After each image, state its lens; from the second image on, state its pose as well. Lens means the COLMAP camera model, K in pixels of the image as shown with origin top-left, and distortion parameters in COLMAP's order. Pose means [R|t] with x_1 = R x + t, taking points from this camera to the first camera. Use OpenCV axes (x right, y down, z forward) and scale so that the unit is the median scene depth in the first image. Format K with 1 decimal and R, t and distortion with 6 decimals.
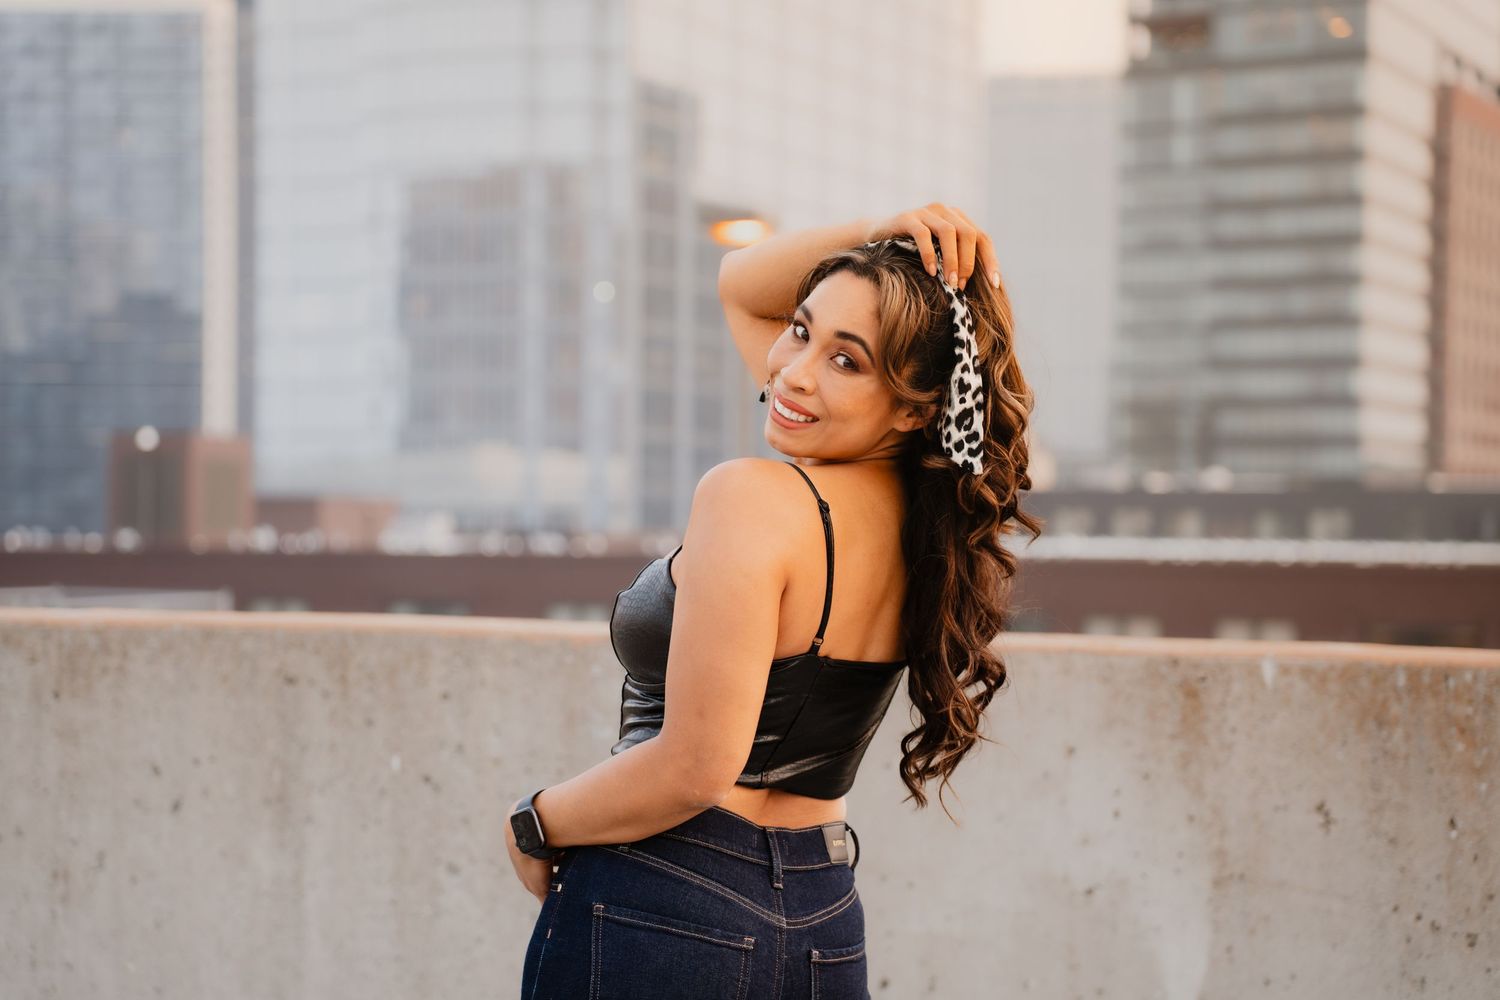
lens RADIAL K [[2826.8, 0, 750.0], [0, 2826.8, 500.0], [0, 0, 1]] dist [0.422300, 0.182625]
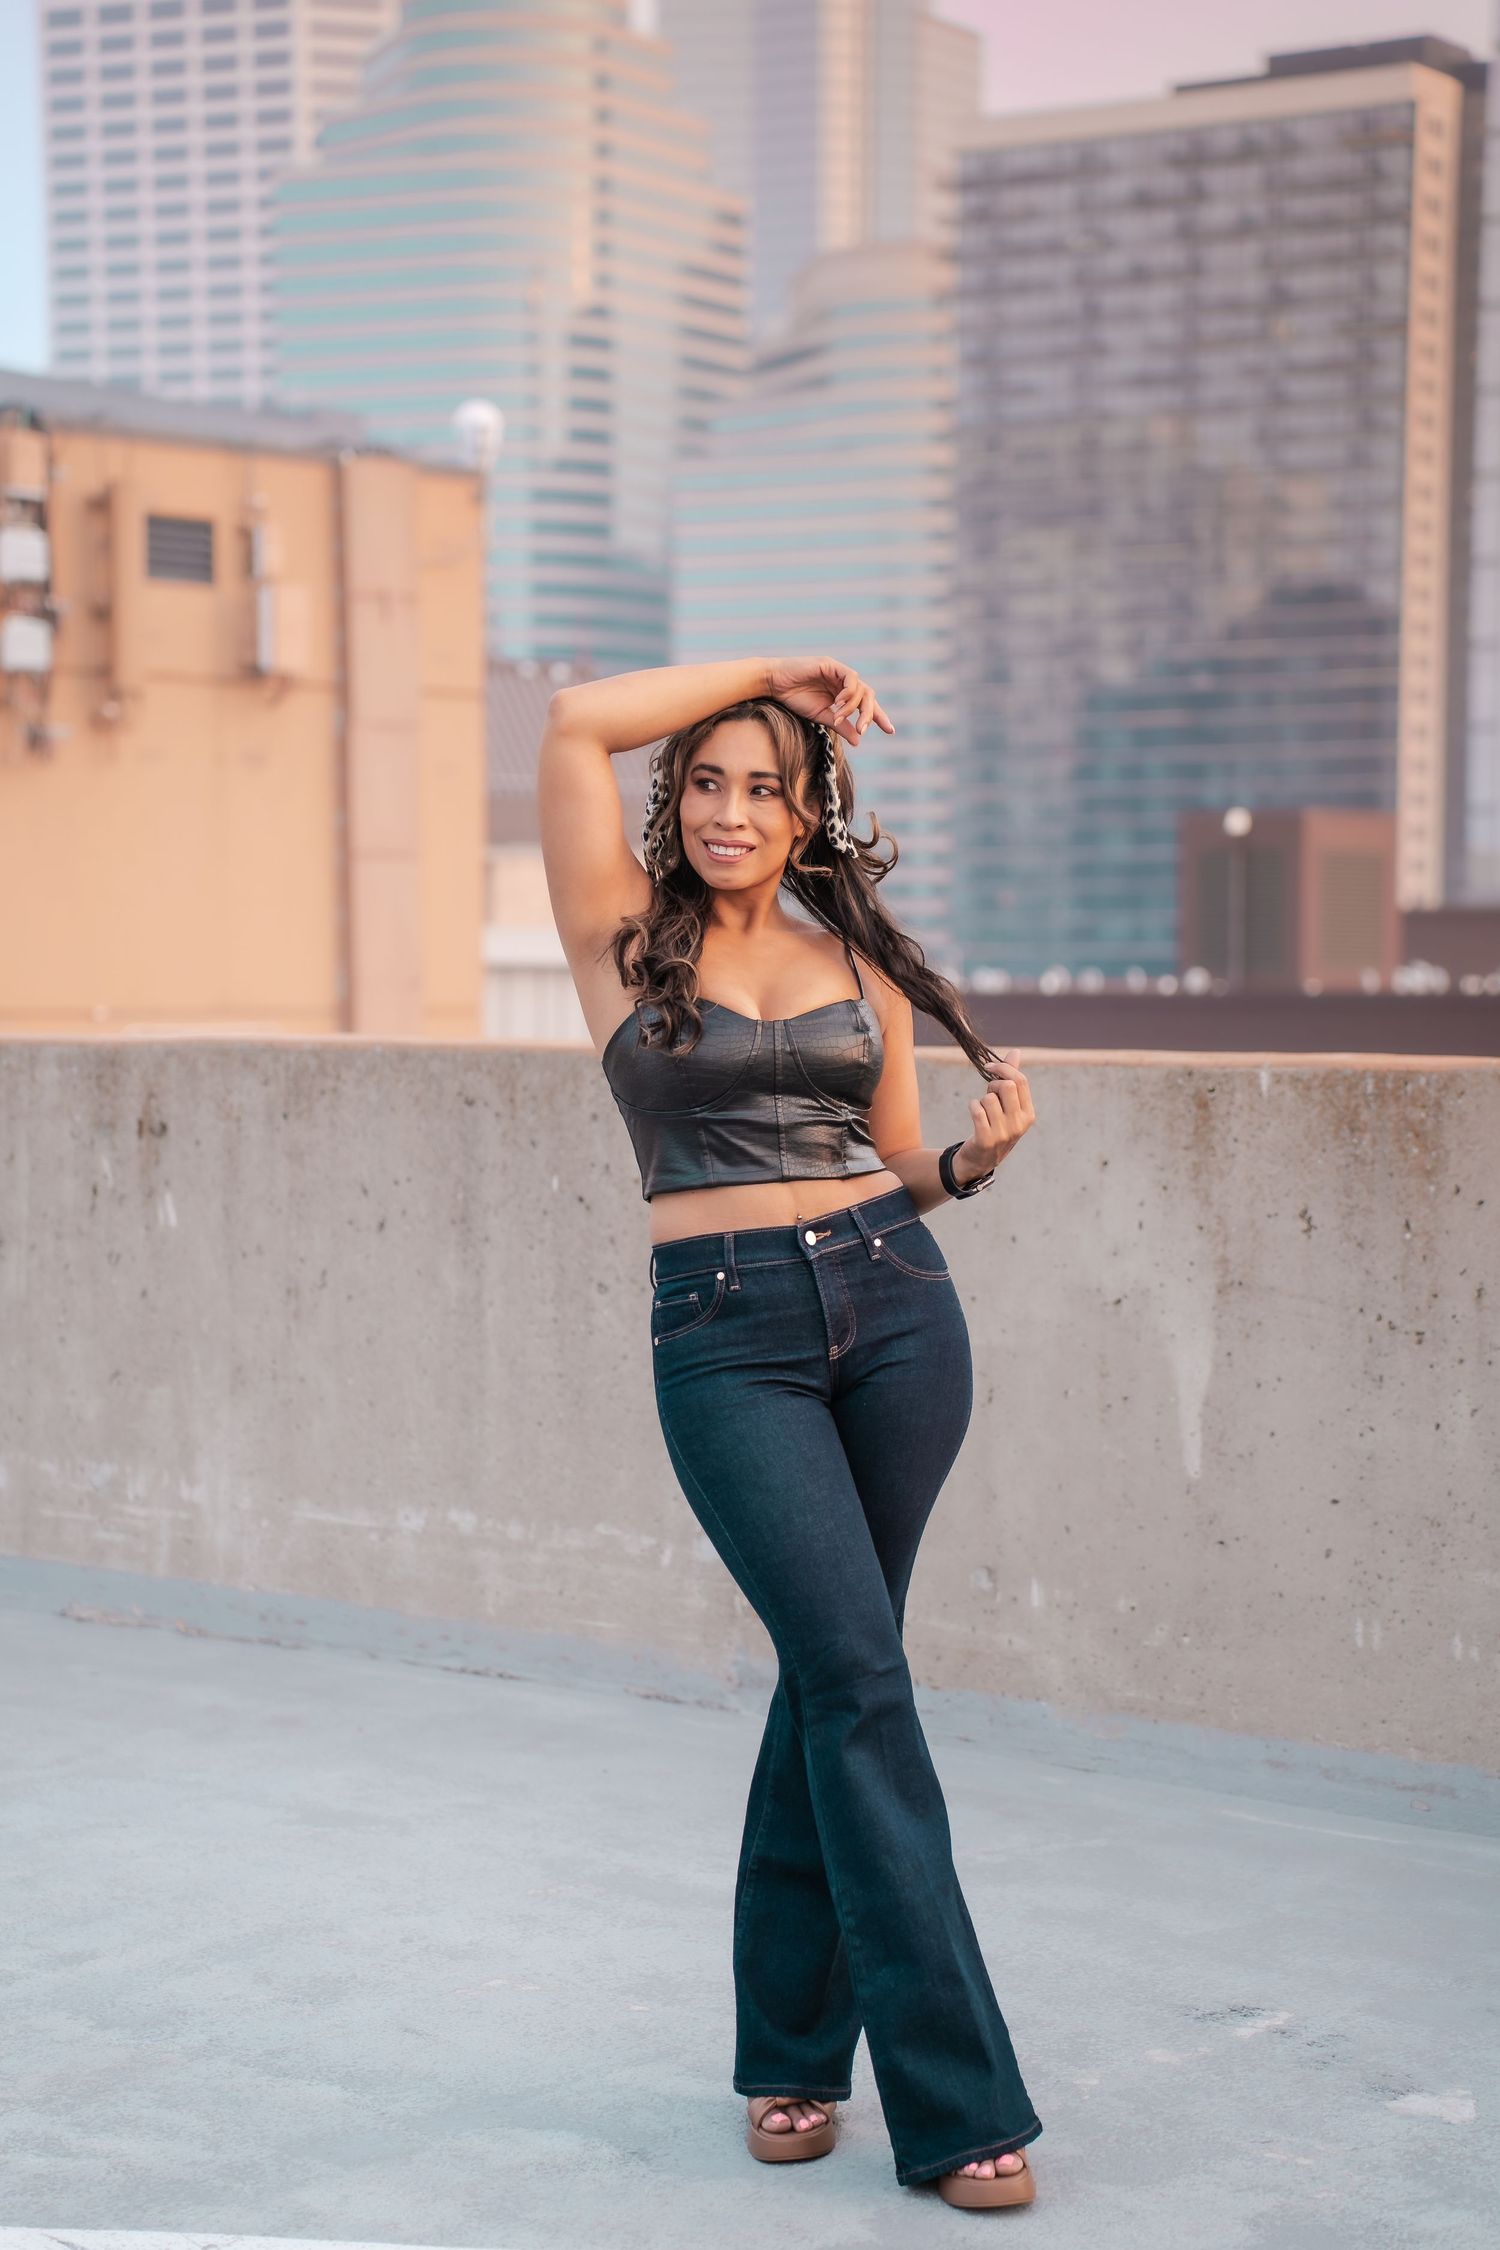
lens RADIAL K [[4703.3, 0, 750.0], [0, 4703.3, 1125.0], [0, 0, 1]] dist [0.486067, -0.109343]
pose [[0.947639, 0.001839, -0.319337, 0.530189], [0.012013, 0.999070, 0.041402, 0.004641], [0.319117, -0.043071, 0.946736, -0.611888]]
